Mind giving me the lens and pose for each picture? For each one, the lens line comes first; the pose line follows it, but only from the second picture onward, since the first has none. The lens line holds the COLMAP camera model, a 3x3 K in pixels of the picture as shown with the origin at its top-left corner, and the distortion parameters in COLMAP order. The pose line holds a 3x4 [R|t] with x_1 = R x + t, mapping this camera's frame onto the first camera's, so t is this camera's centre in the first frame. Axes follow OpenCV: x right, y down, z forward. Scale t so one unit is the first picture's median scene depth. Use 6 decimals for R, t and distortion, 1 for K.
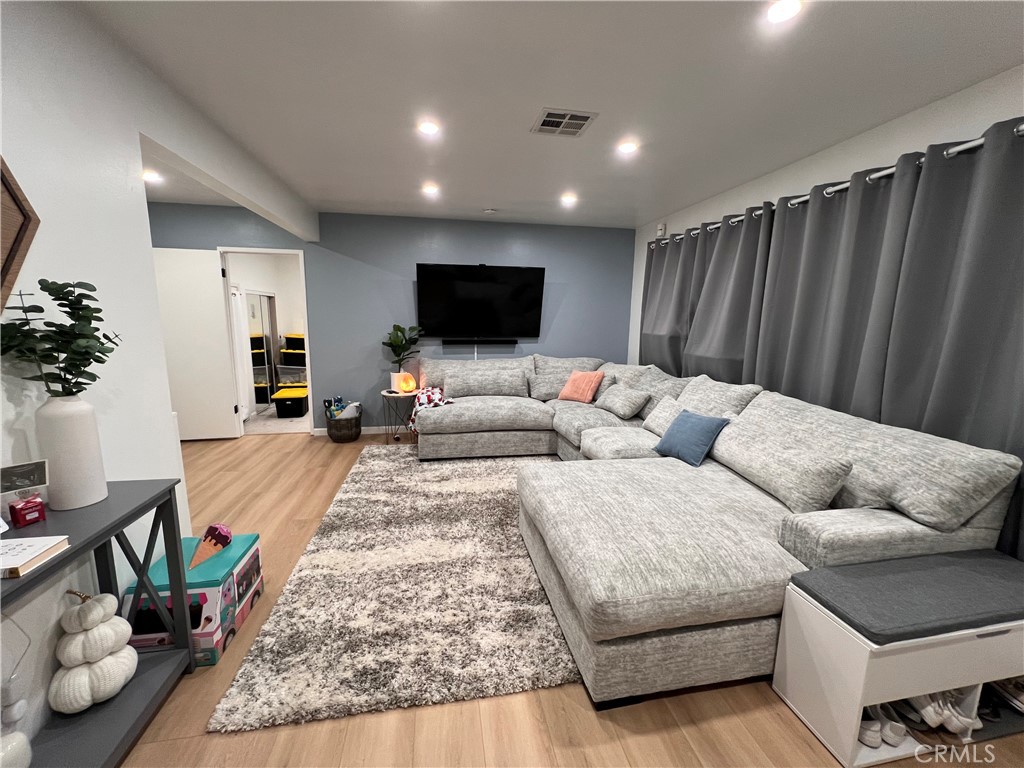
lens RADIAL K [[408.1, 0, 510.0], [0, 408.1, 381.7], [0, 0, 1]] dist [-0.001674, 0.000233]
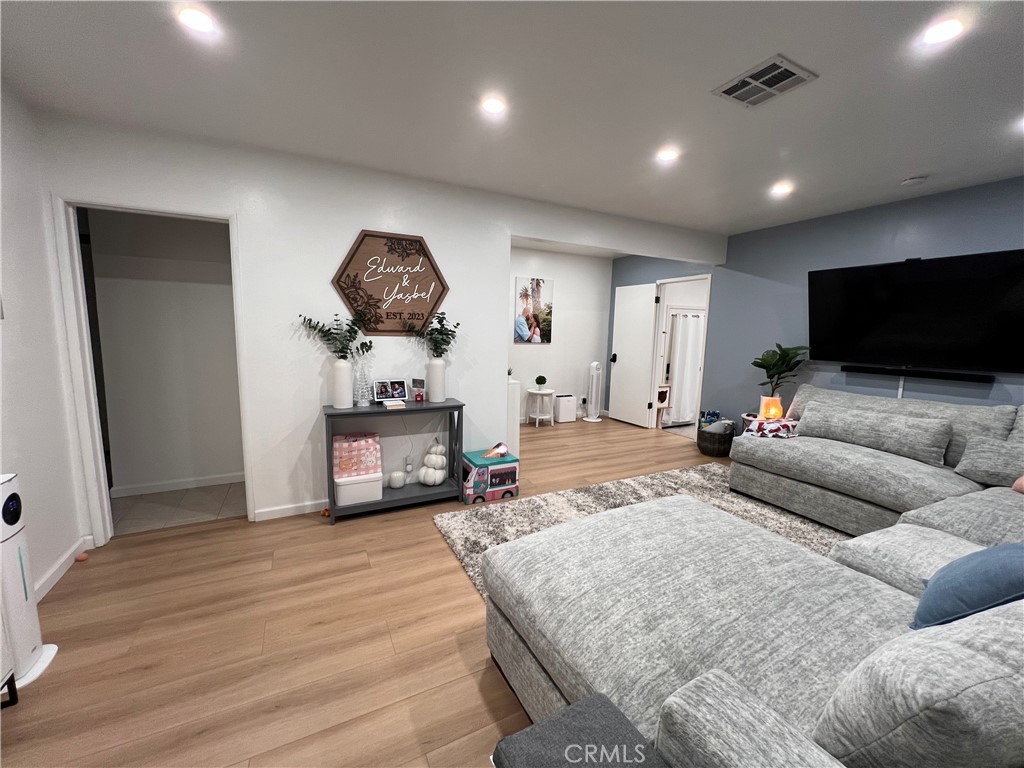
lens RADIAL K [[408.1, 0, 510.0], [0, 408.1, 381.7], [0, 0, 1]] dist [-0.001674, 0.000233]
pose [[0.290111, 0.116284, -0.949902, 0.488891], [-0.171099, 0.982900, 0.068068, -0.021618], [0.941573, 0.142780, 0.305046, 0.228821]]
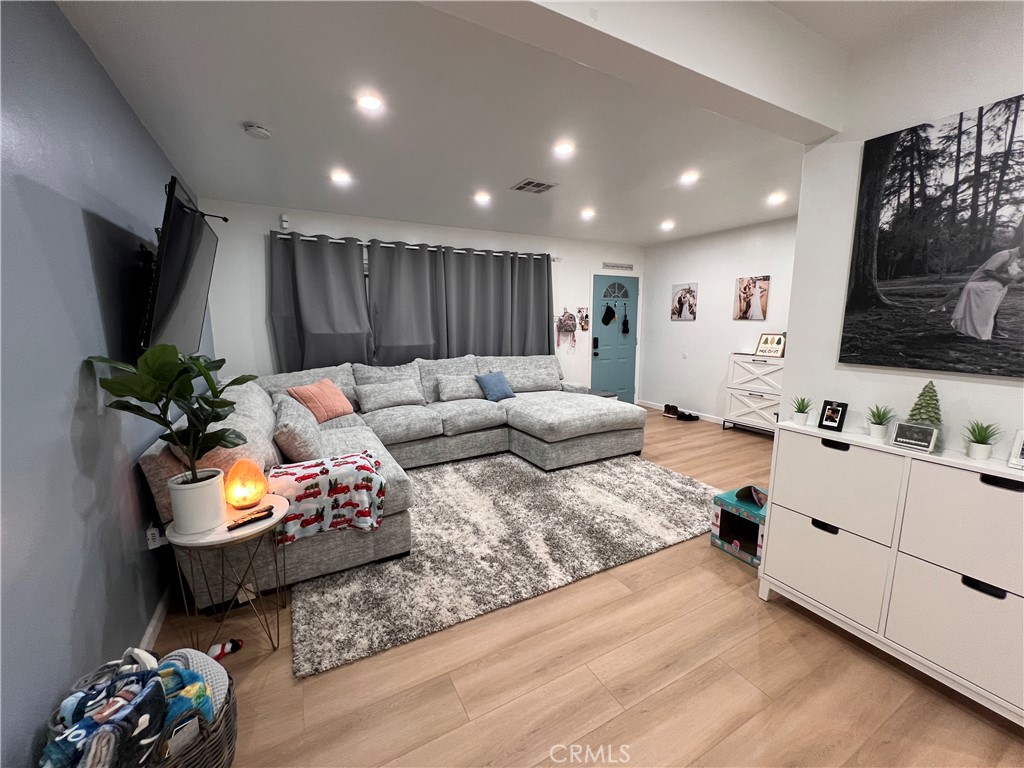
lens RADIAL K [[408.1, 0, 510.0], [0, 408.1, 381.7], [0, 0, 1]] dist [-0.001674, 0.000233]
pose [[-0.315087, -0.155283, 0.936273, -0.822387], [0.150471, 0.965872, 0.210830, -0.166062], [-0.937058, 0.207312, -0.280968, 1.001949]]
